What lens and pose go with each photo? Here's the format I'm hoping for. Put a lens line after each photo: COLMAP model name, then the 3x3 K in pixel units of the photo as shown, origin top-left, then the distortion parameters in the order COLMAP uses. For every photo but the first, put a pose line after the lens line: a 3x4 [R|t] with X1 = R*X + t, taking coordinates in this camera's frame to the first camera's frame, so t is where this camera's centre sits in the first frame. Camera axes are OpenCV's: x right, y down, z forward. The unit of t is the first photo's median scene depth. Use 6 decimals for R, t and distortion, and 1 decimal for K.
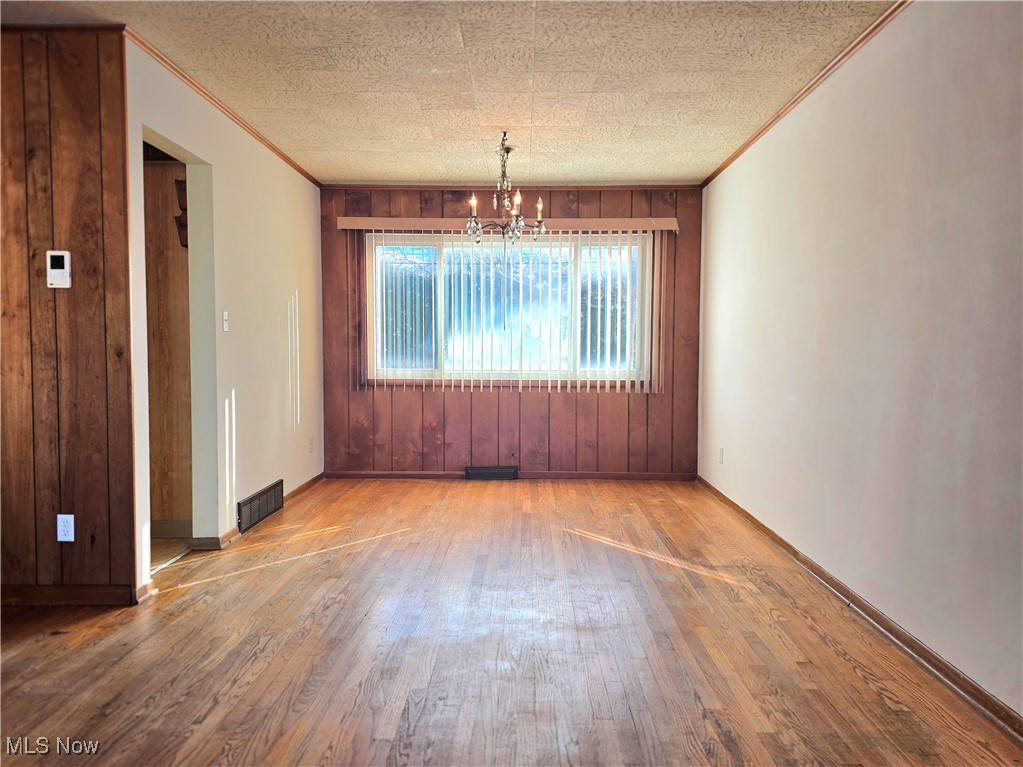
lens RADIAL K [[746.0, 0, 511.6], [0, 746.0, 382.6], [0, 0, 1]] dist [0.011693, 0.004310]
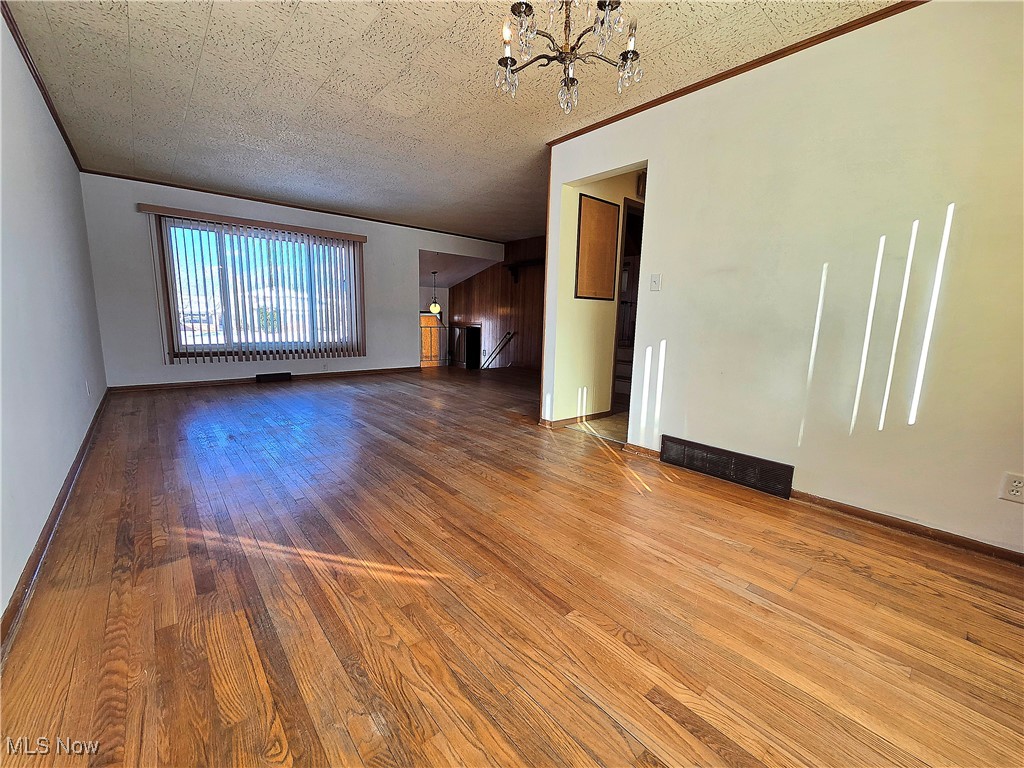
lens RADIAL K [[420.8, 0, 510.3], [0, 420.8, 381.8], [0, 0, 1]] dist [-0.000905, -0.000041]
pose [[-0.741619, 0.088967, -0.664895, 0.277067], [-0.056331, 0.979406, 0.193882, -0.040796], [0.668452, 0.181240, -0.721335, 1.412804]]
